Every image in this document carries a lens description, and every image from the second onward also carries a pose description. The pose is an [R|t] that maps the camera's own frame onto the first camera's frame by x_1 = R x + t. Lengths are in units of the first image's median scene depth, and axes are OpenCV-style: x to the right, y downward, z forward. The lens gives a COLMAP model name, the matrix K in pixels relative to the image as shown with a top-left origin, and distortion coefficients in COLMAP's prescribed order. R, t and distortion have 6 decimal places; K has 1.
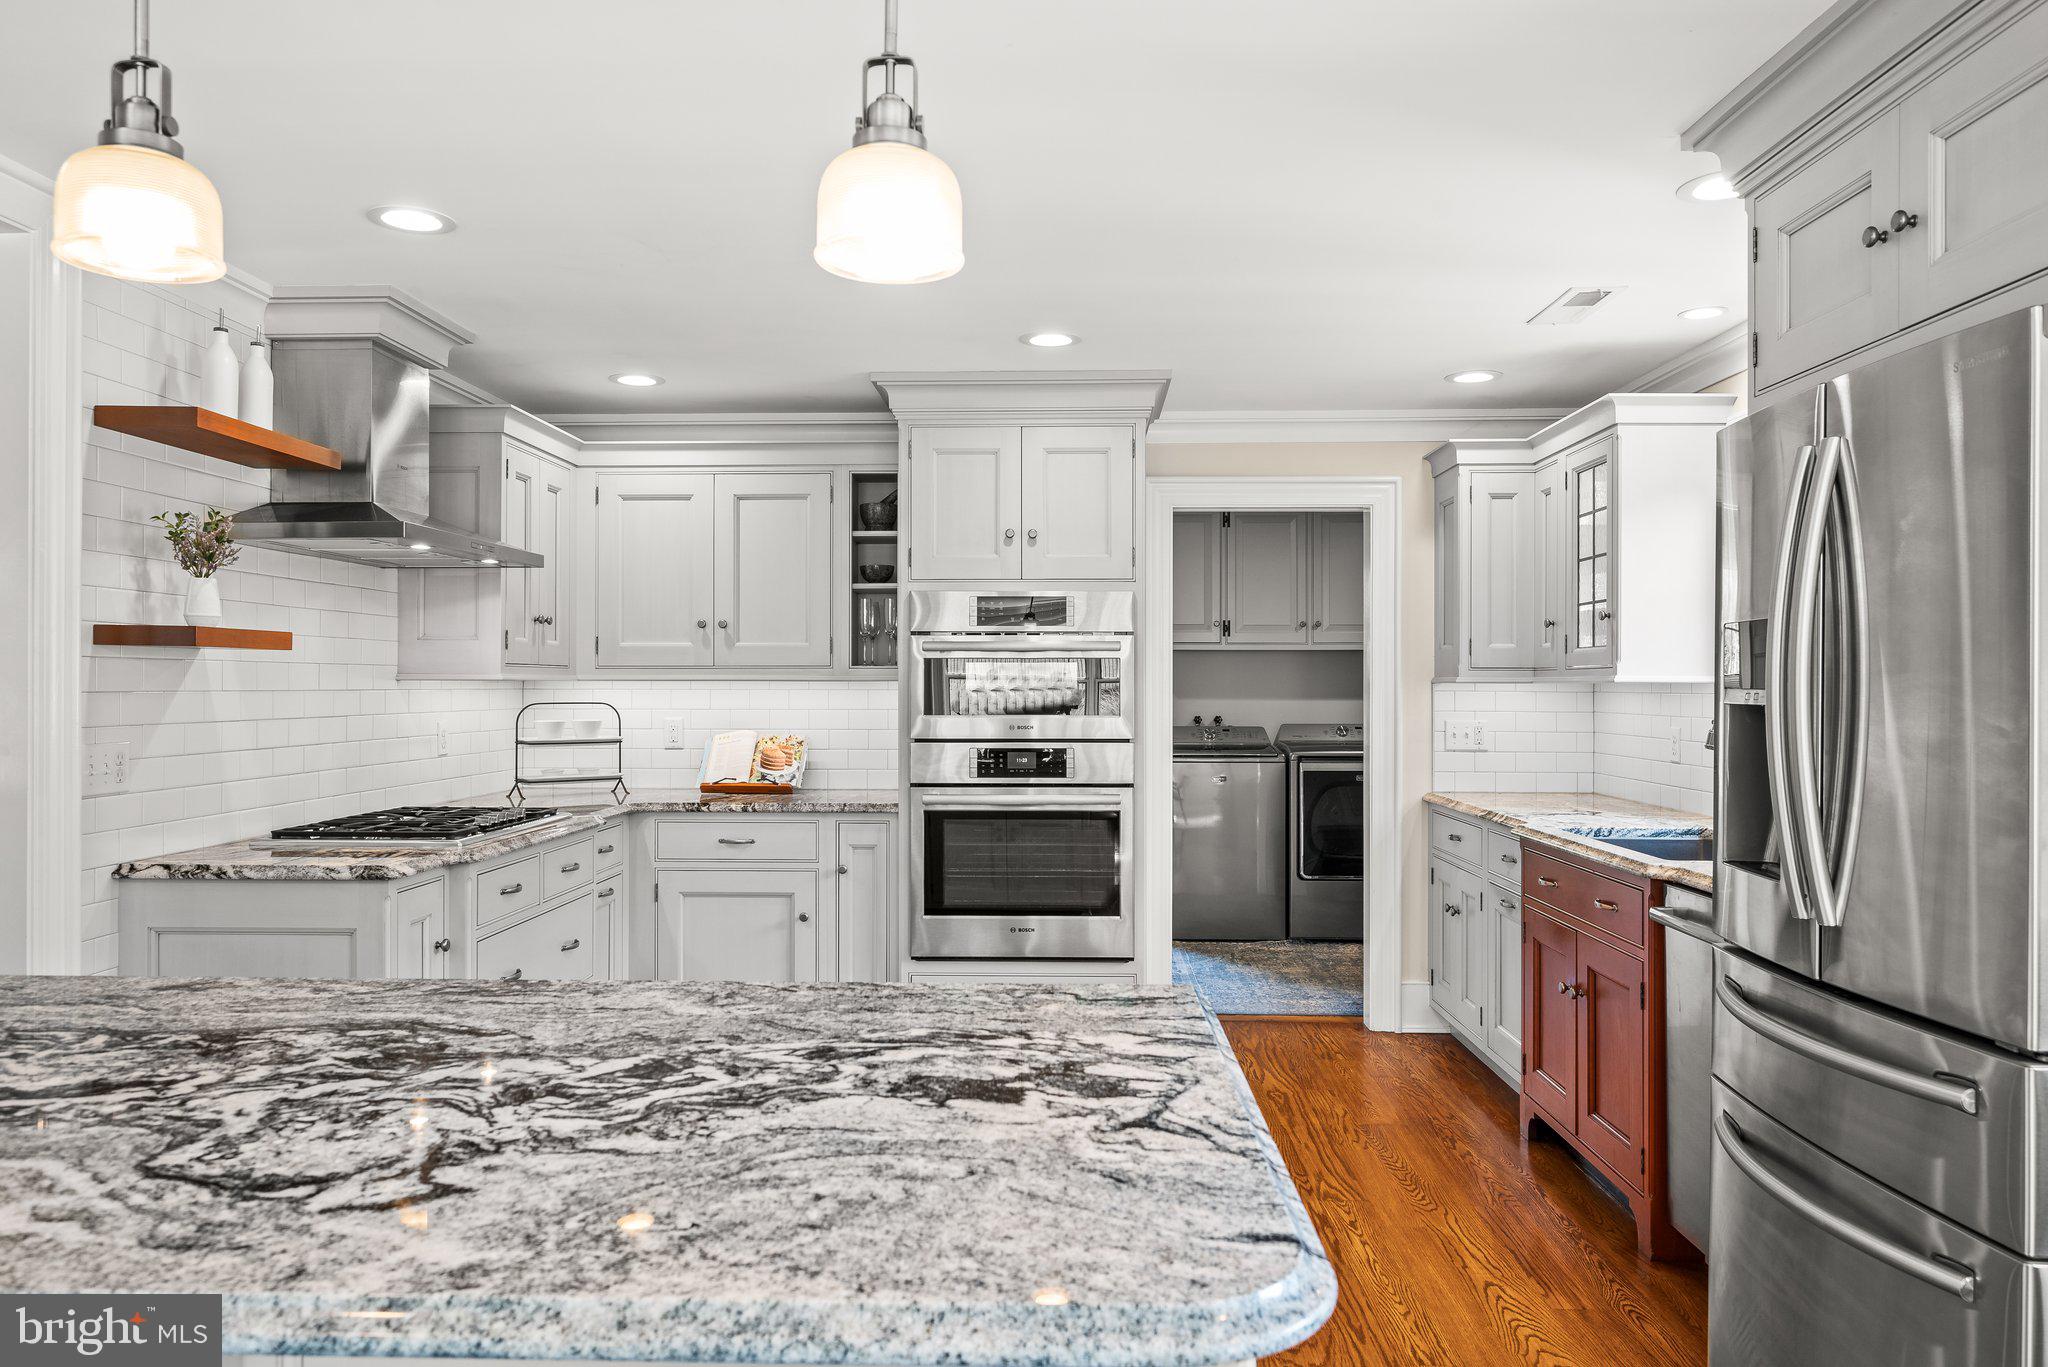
lens RADIAL K [[1377.1, 0, 1024.0], [0, 1377.1, 680.4], [0, 0, 1]] dist [0.004592, 0.000391]
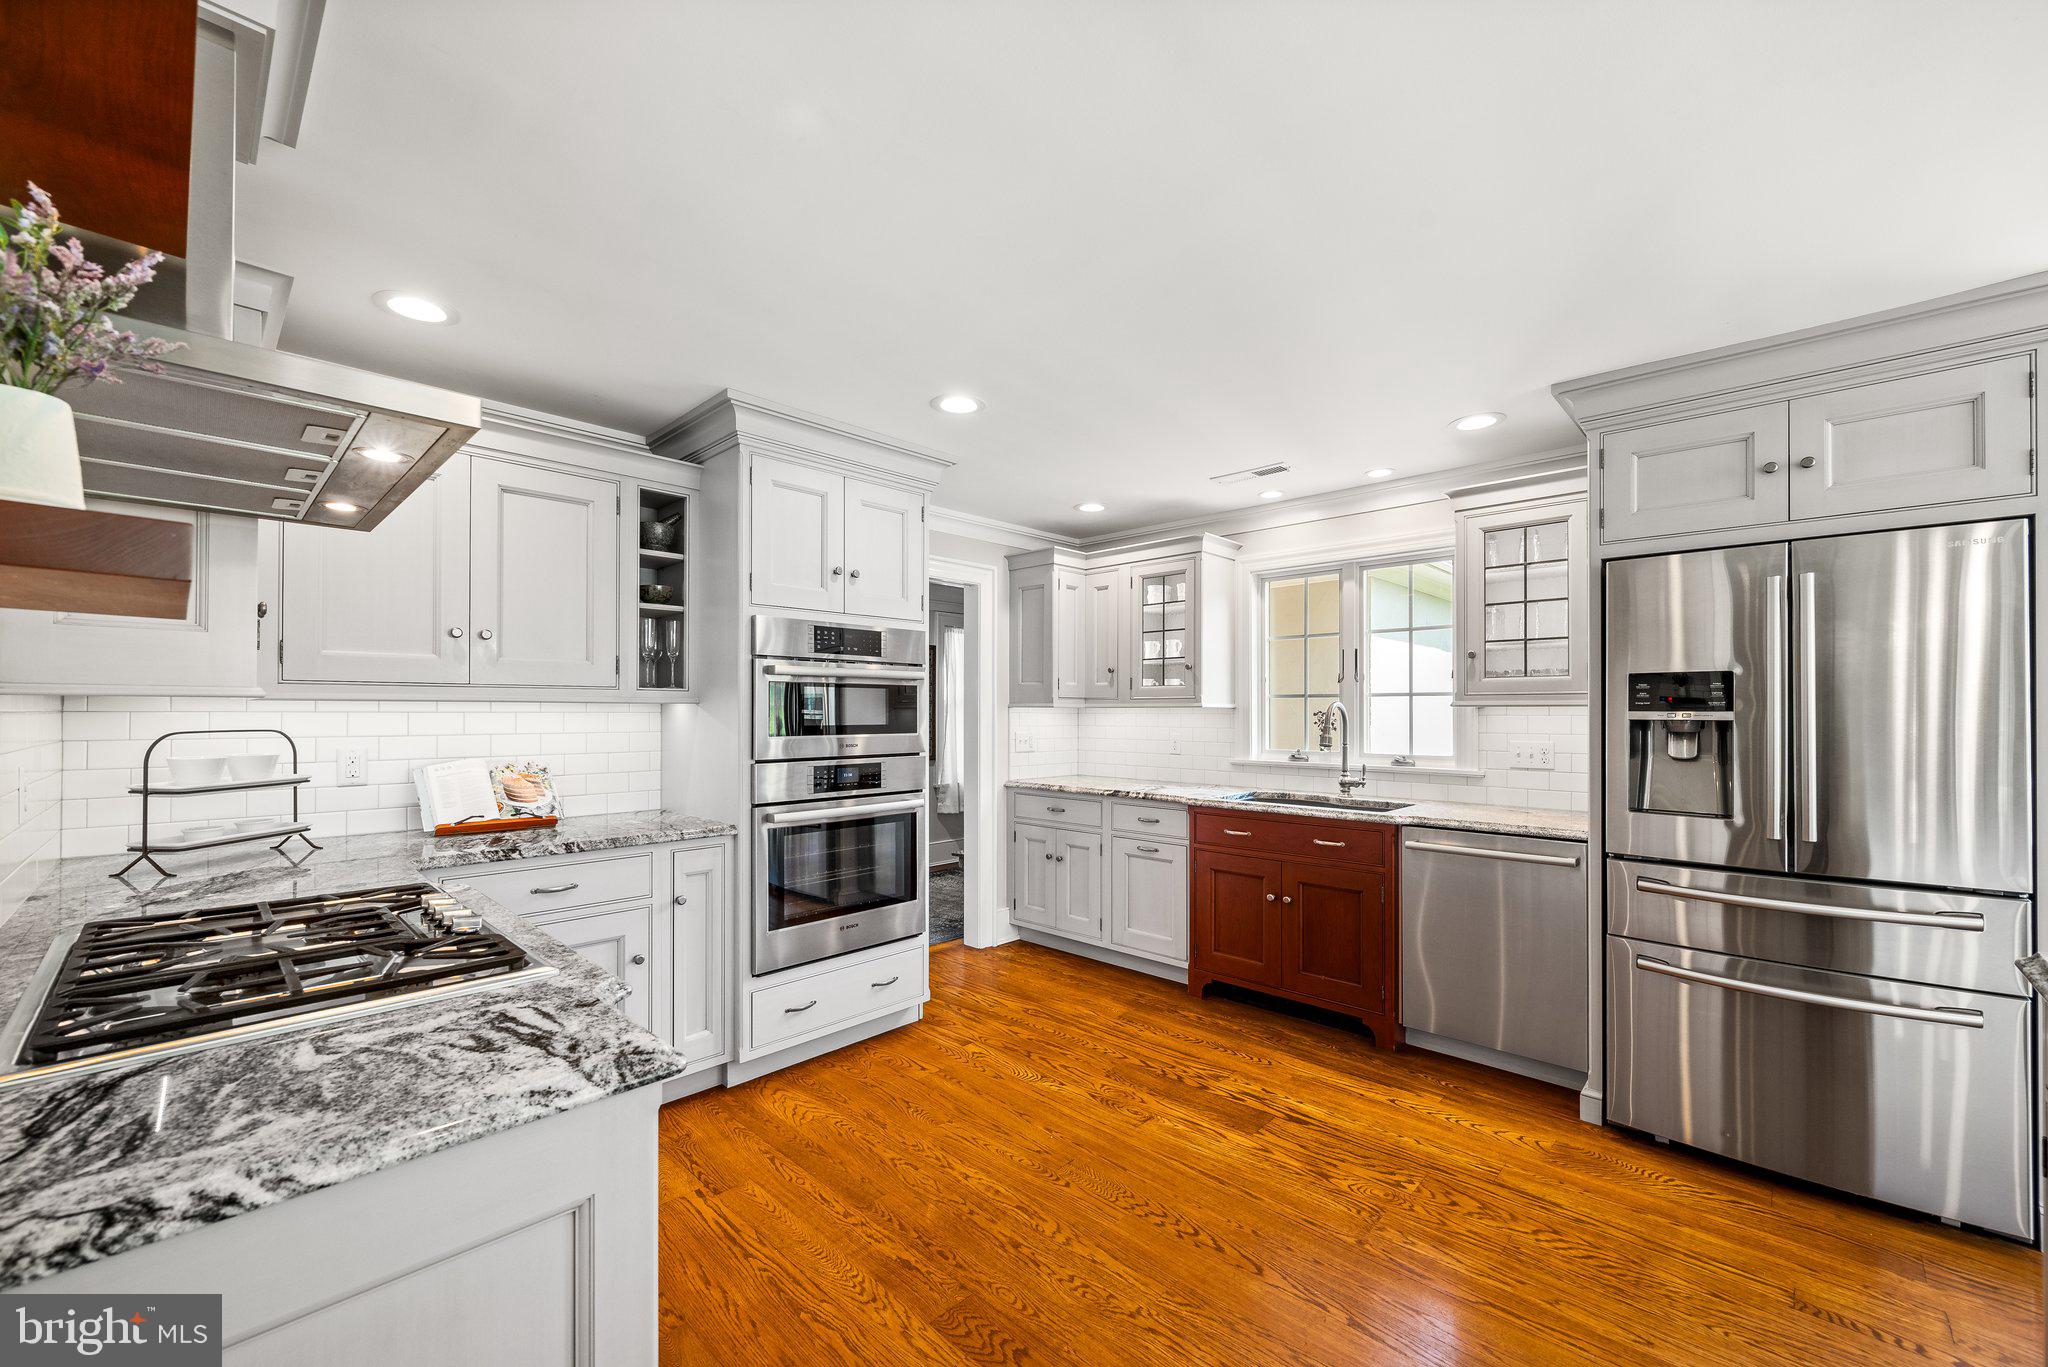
lens RADIAL K [[806.6, 0, 999.8], [0, 806.6, 709.5], [0, 0, 1]] dist [0.001949, -0.000028]
pose [[0.679249, 0.001819, 0.733906, -0.391043], [-0.003040, 0.999995, 0.000335, 0.004265], [-0.733902, -0.002458, 0.679251, 0.456853]]
